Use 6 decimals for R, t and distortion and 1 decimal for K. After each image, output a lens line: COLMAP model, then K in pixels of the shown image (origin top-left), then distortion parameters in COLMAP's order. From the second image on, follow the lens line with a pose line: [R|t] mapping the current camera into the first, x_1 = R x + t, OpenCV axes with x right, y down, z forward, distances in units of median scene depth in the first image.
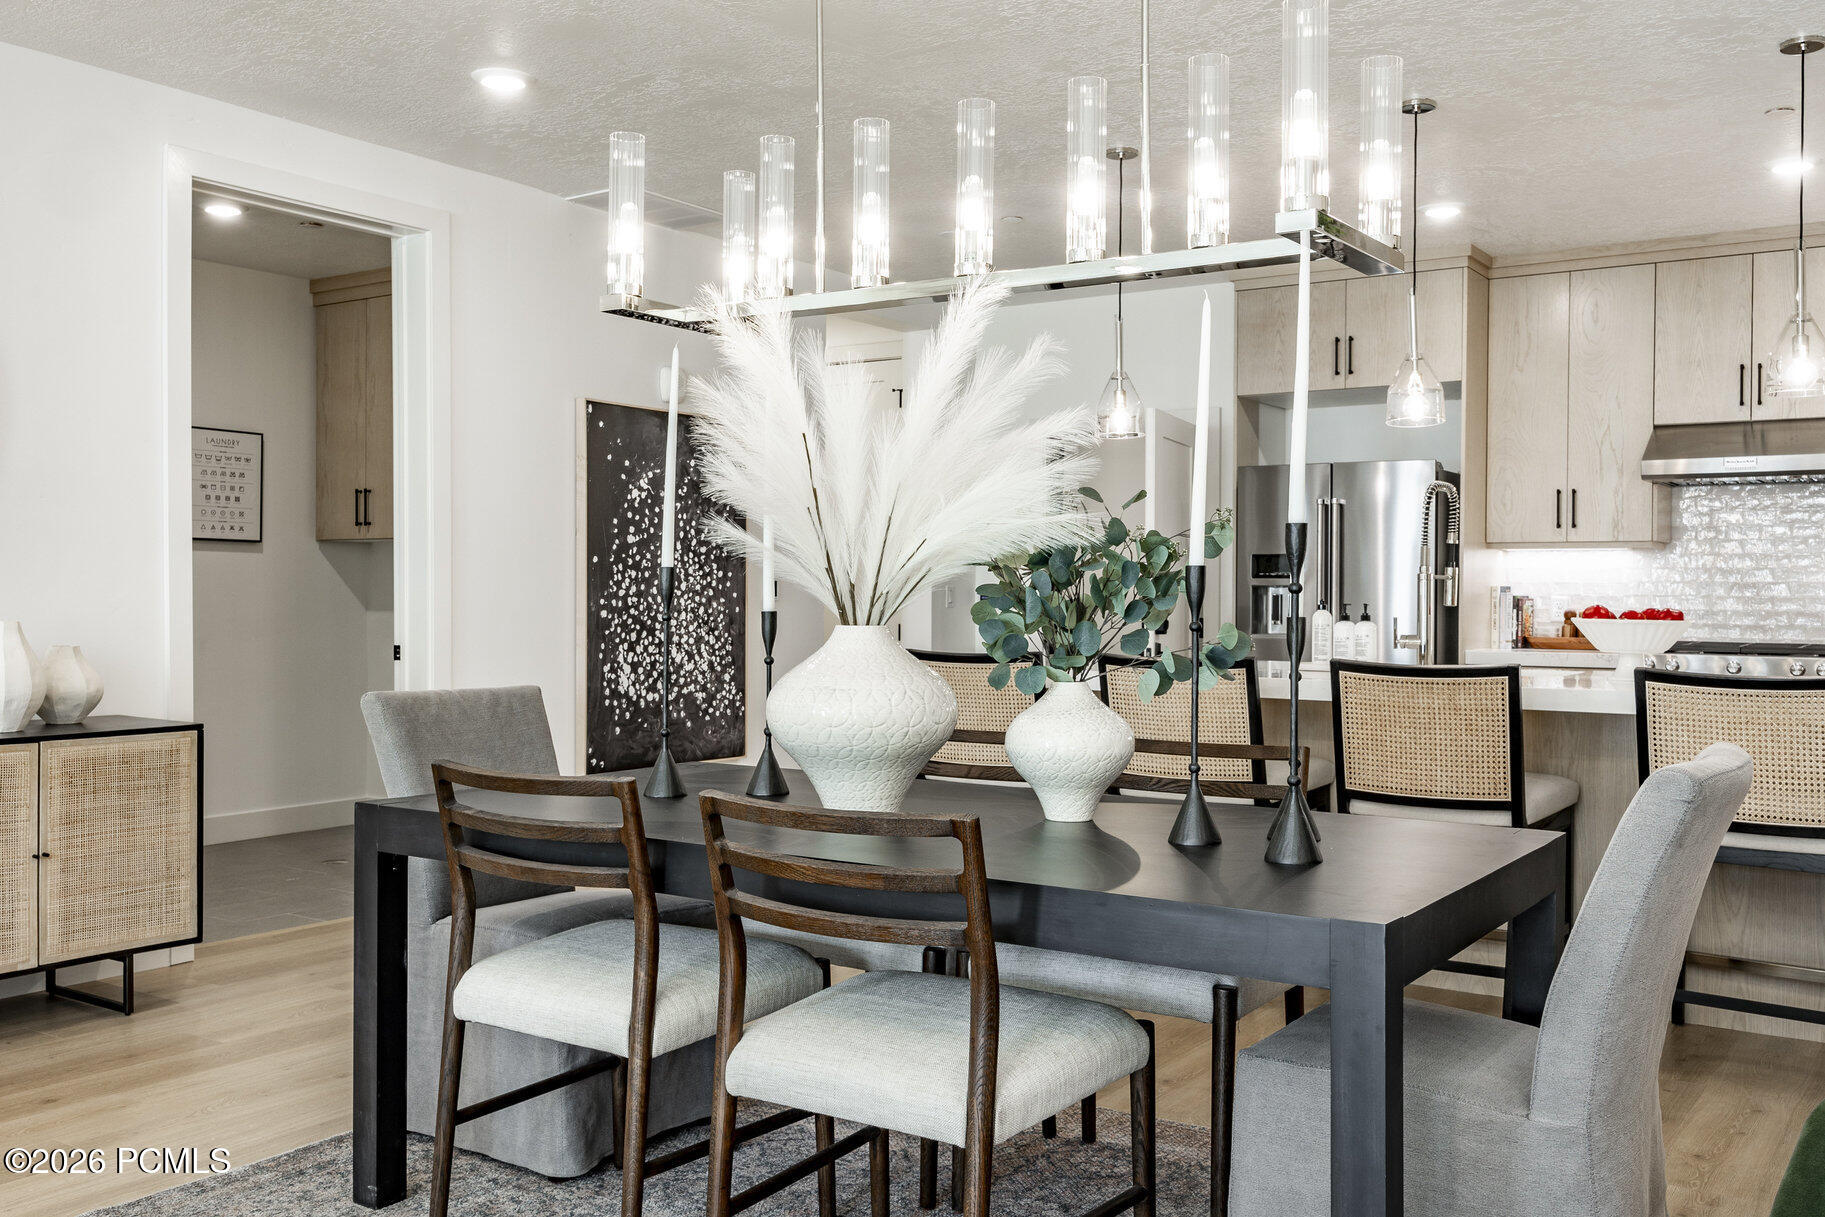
lens RADIAL K [[1644.4, 0, 877.4], [0, 1644.4, 610.9], [0, 0, 1]] dist [0.013220, 0.001643]
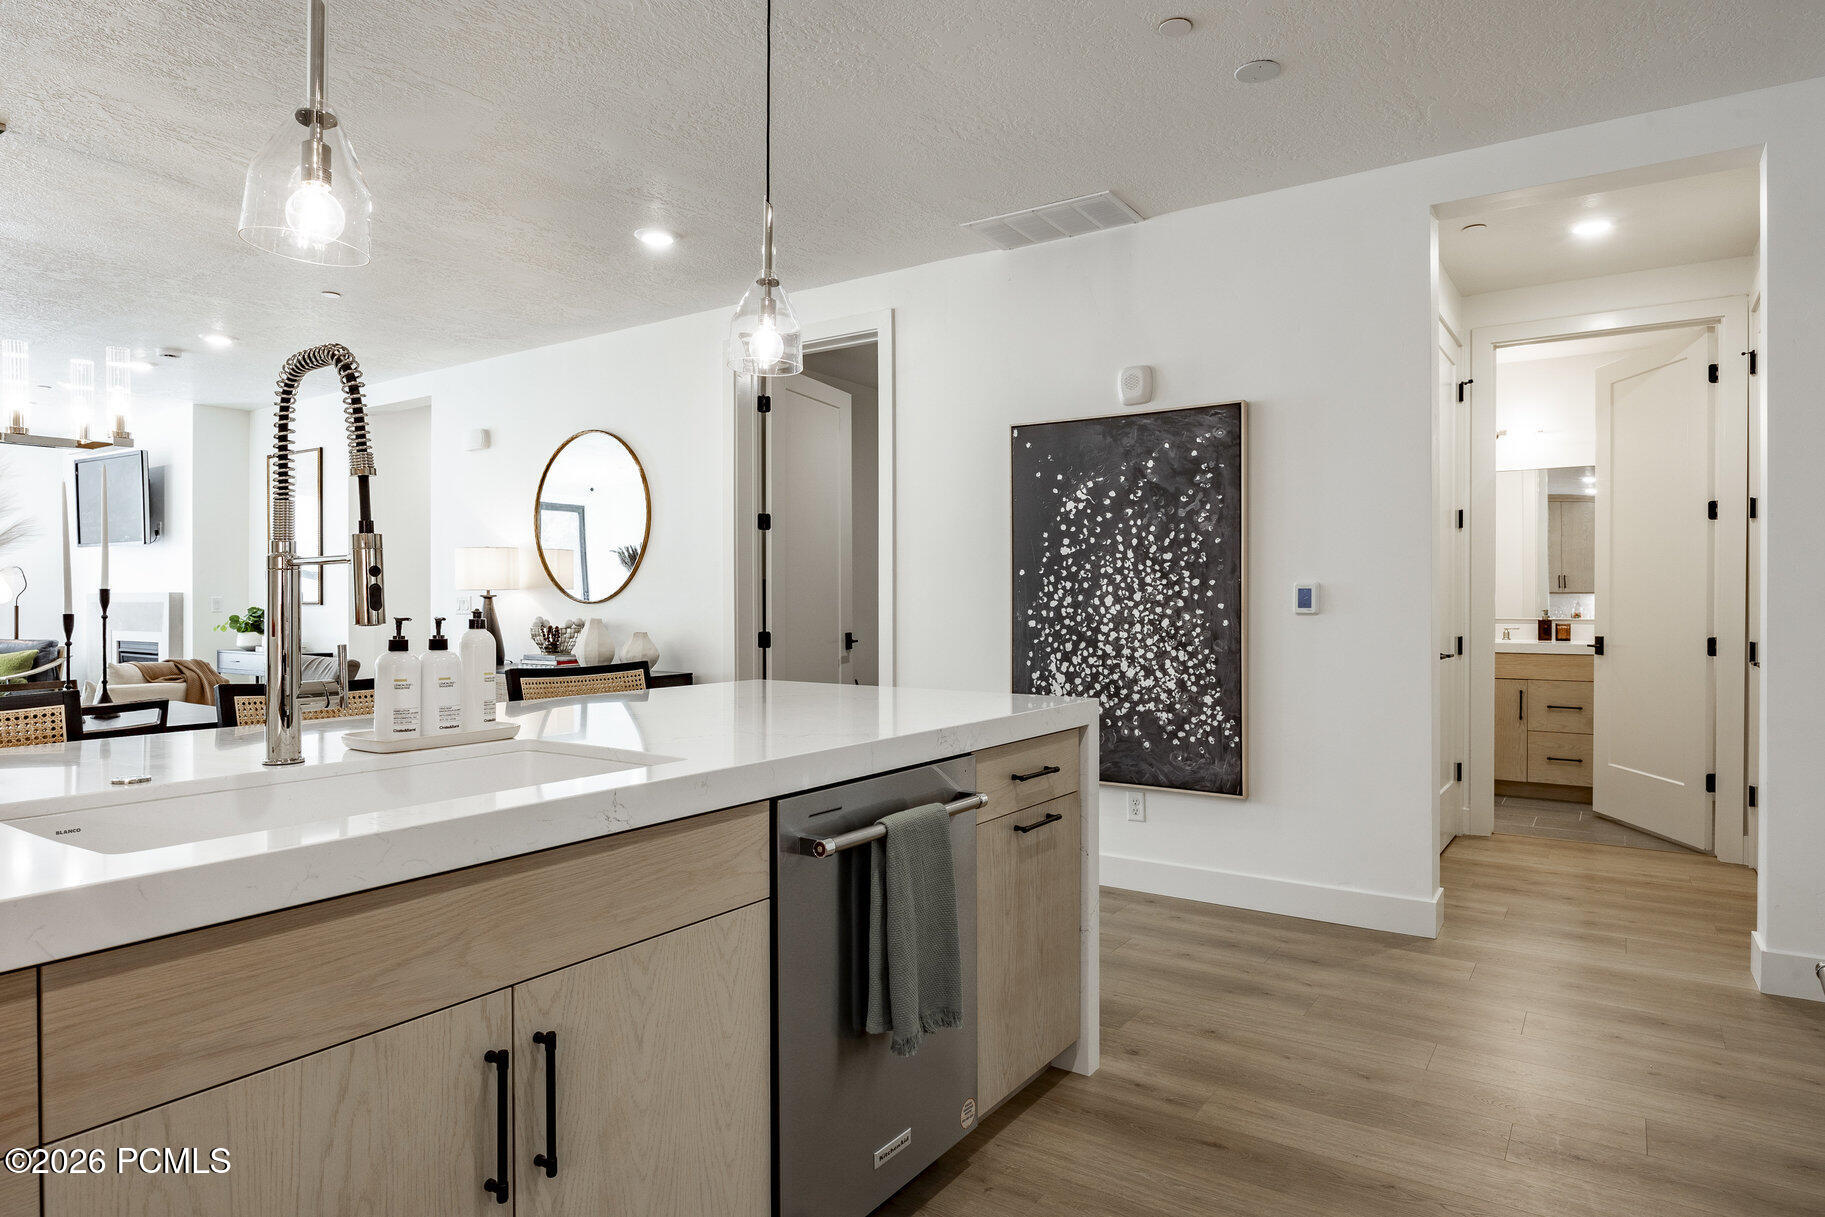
lens RADIAL K [[1019.8, 0, 912.5], [0, 1019.8, 608.5], [0, 0, 1]] dist [-0.007106, -0.000390]
pose [[0.039665, 0.001702, -0.999212, 0.476651], [-0.011401, 0.999934, 0.001250, -0.007753], [0.999148, 0.011343, 0.039682, 0.880418]]
